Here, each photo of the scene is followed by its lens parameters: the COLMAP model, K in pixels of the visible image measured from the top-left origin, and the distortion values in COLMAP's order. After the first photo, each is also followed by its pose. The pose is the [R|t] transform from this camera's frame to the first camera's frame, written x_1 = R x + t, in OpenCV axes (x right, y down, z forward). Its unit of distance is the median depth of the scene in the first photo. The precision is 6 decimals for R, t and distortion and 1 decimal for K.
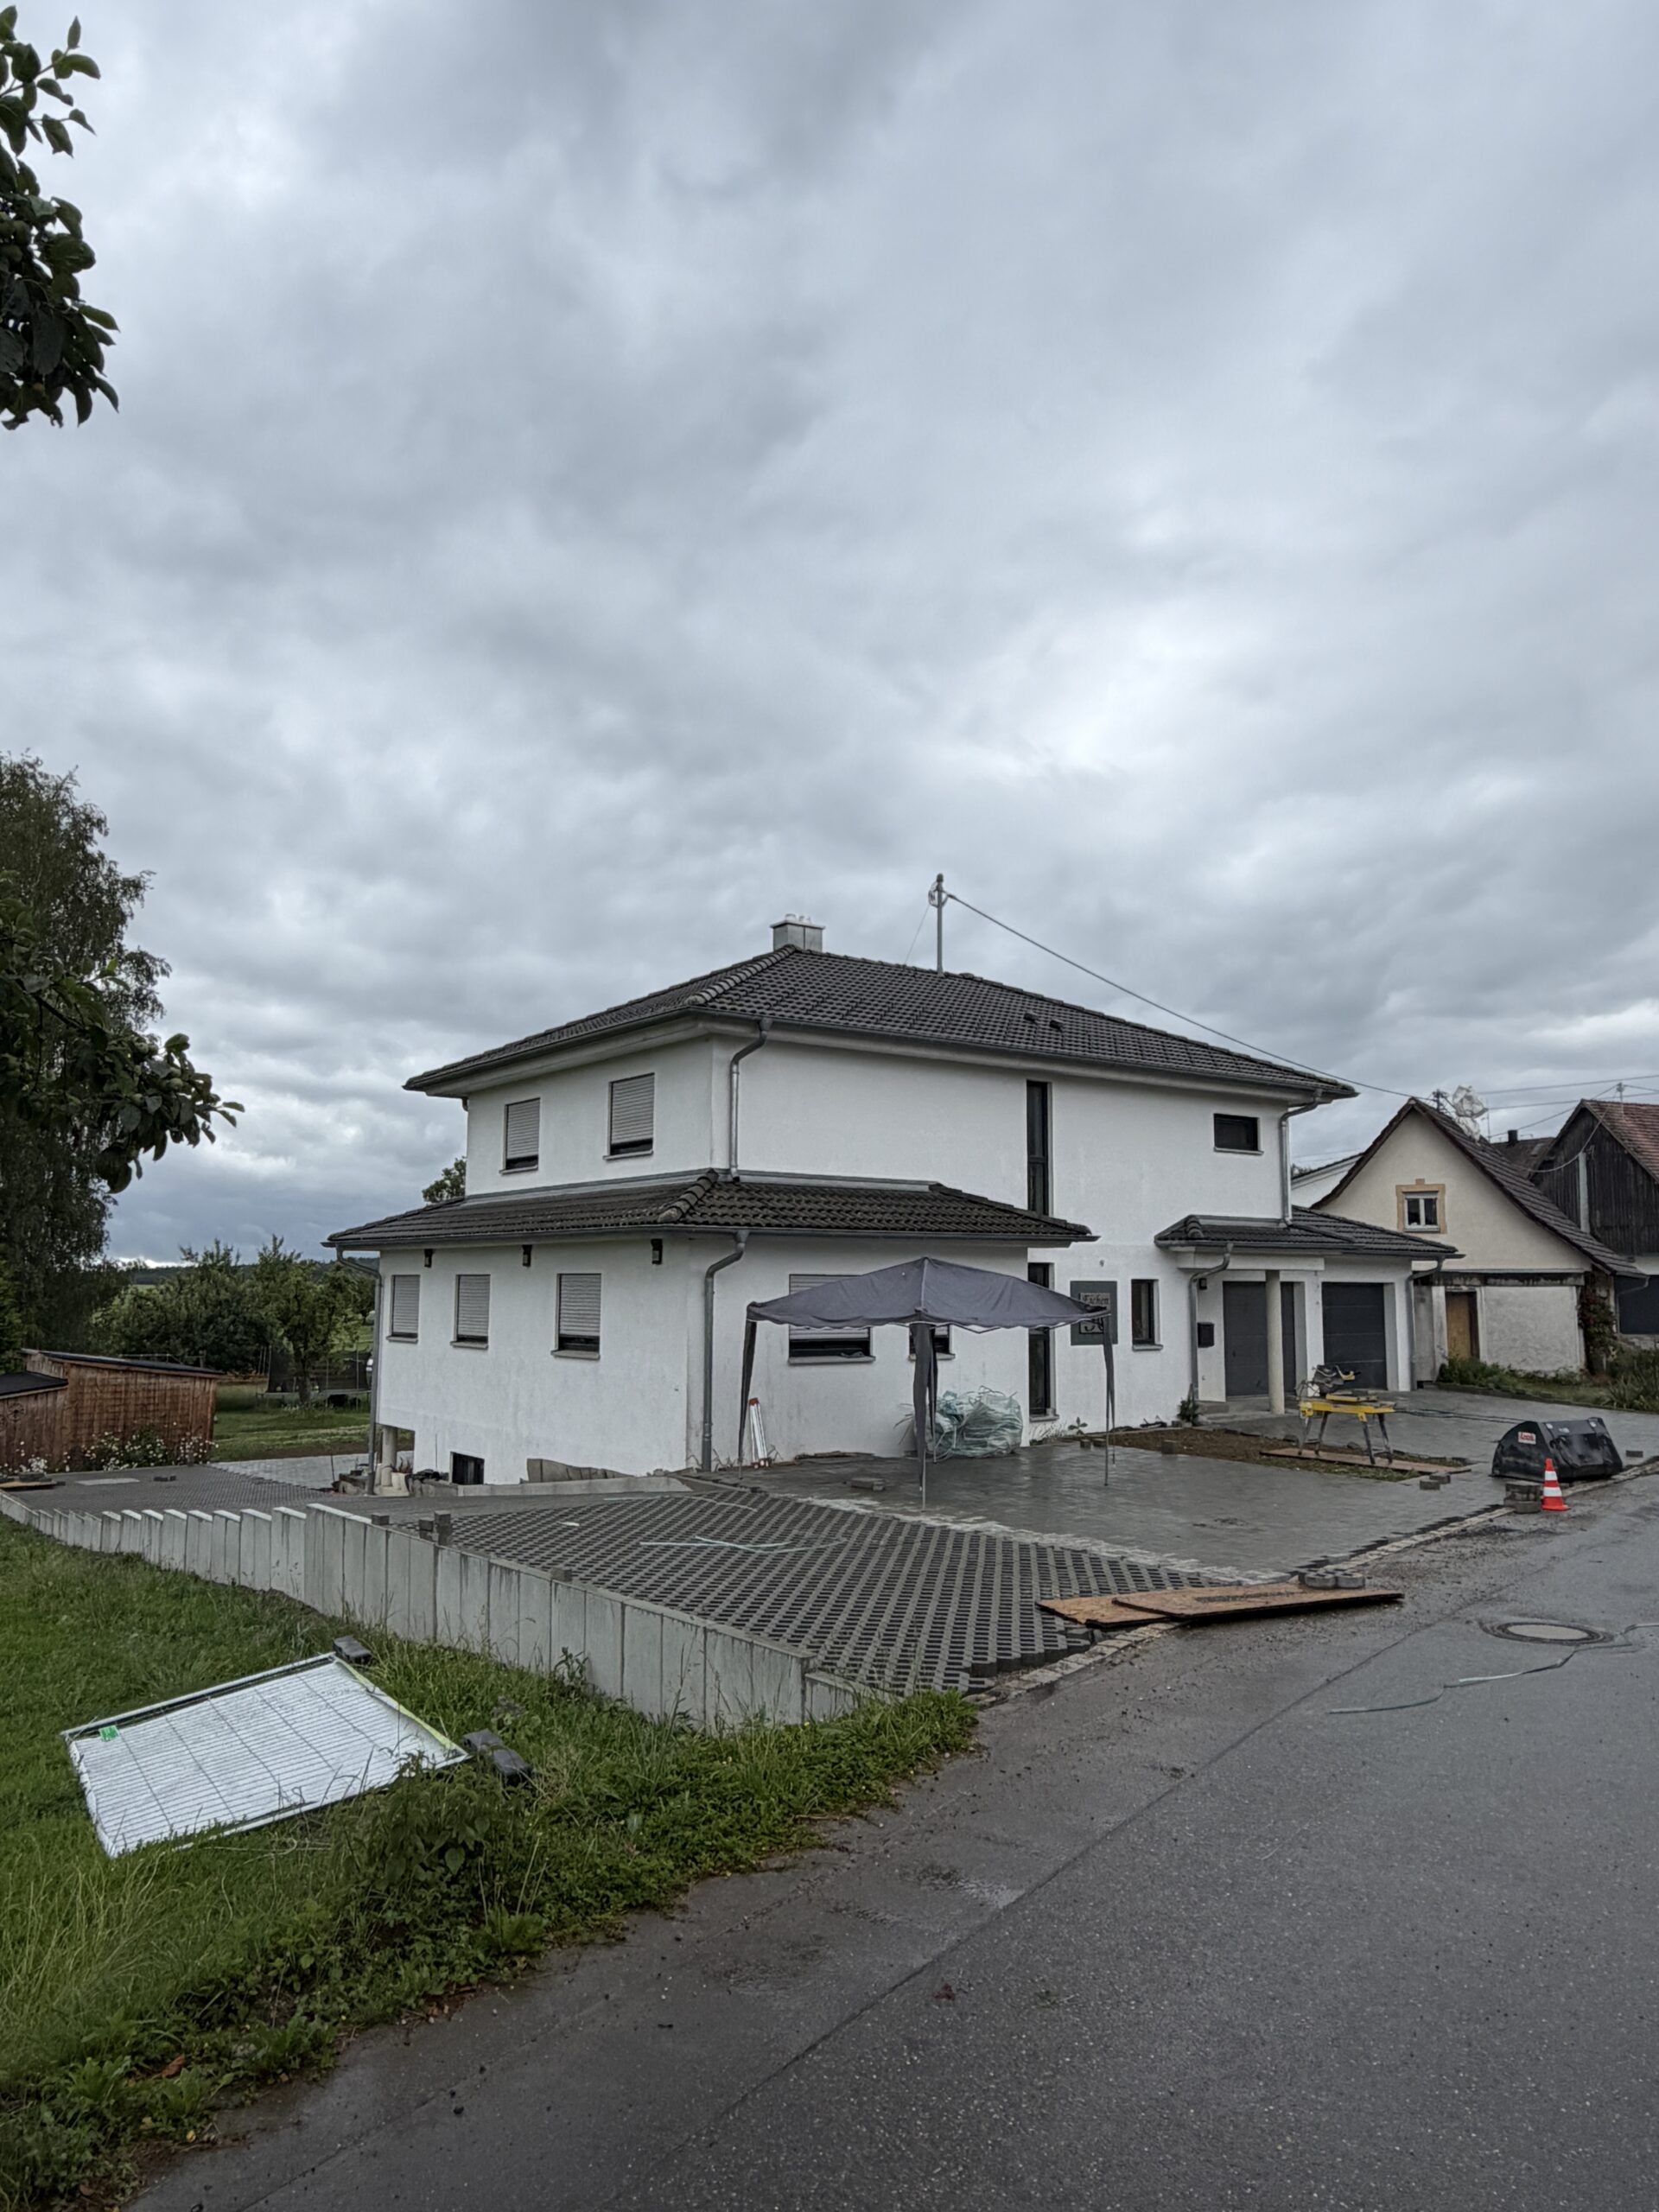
lens RADIAL K [[1572.9, 0, 829.5], [0, 1572.9, 1106.0], [0, 0, 1]] dist [-0.005153, -0.001475]
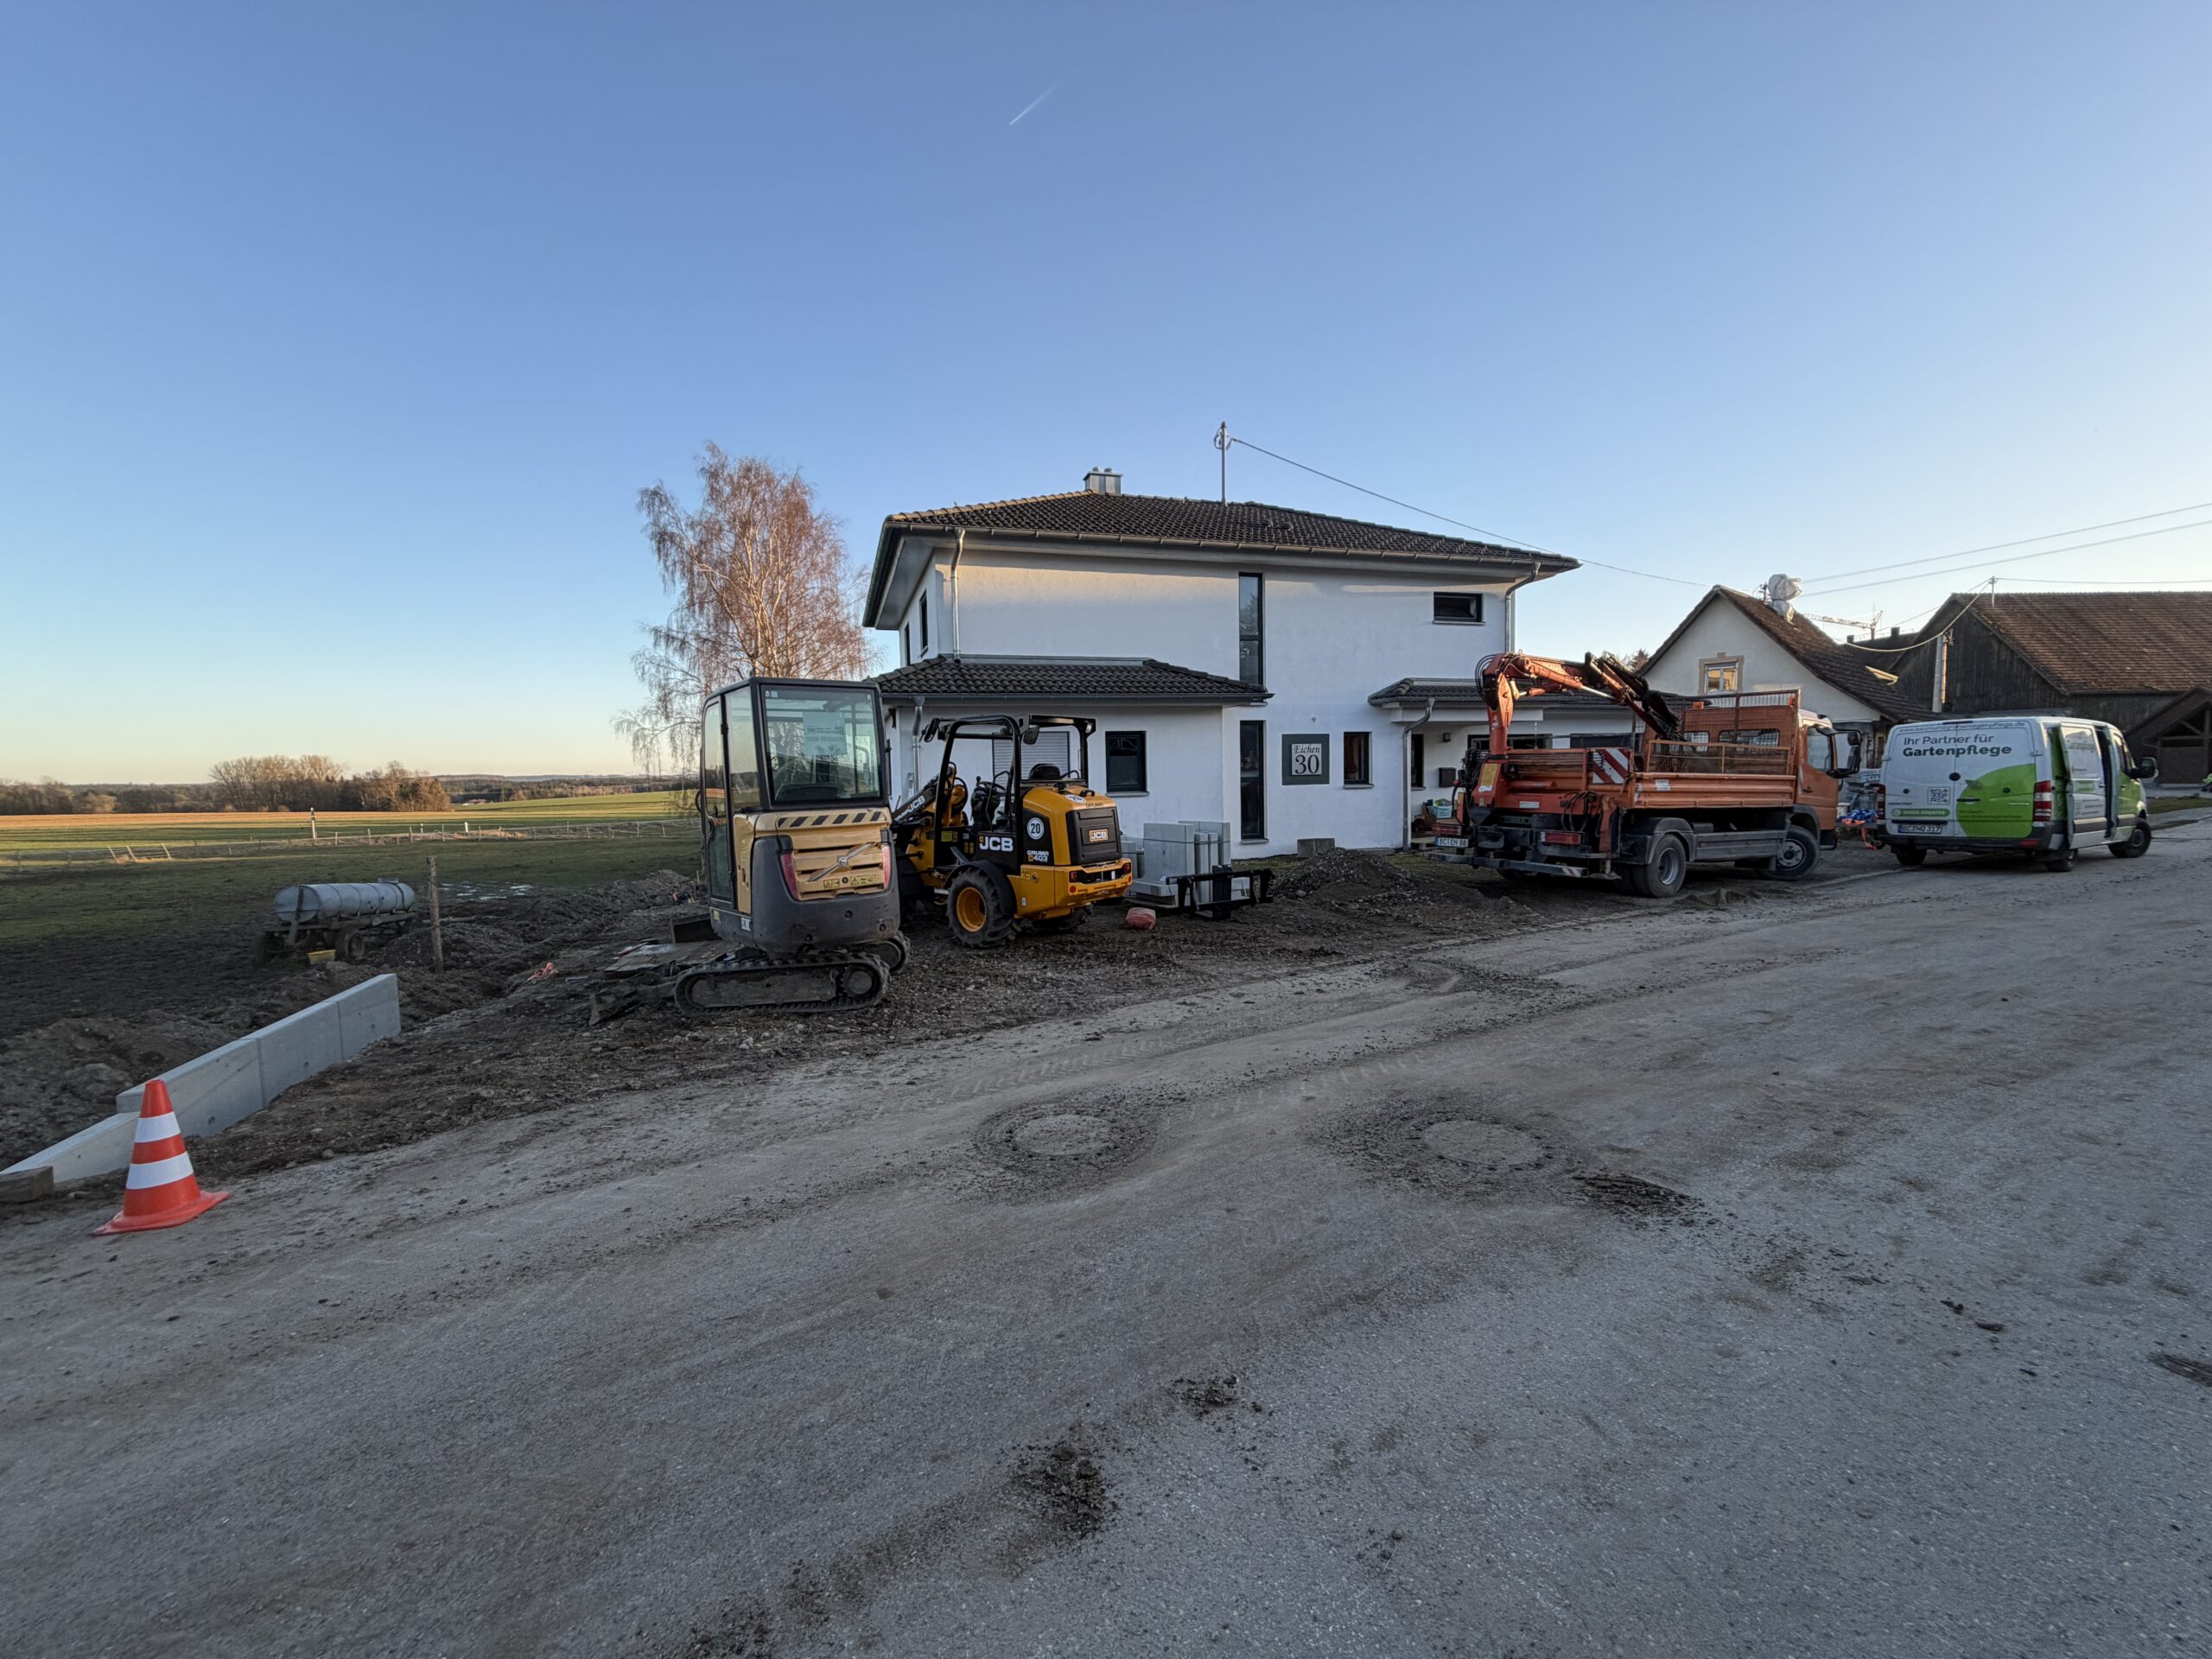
lens RADIAL K [[865.0, 0, 1098.1], [0, 865.0, 834.5], [0, 0, 1]] dist [-0.004371, 0.000017]
pose [[0.935998, 0.004027, -0.351983, 0.244486], [0.063179, 0.981775, 0.179238, 0.053470], [0.346290, -0.190005, 0.918685, 0.280095]]
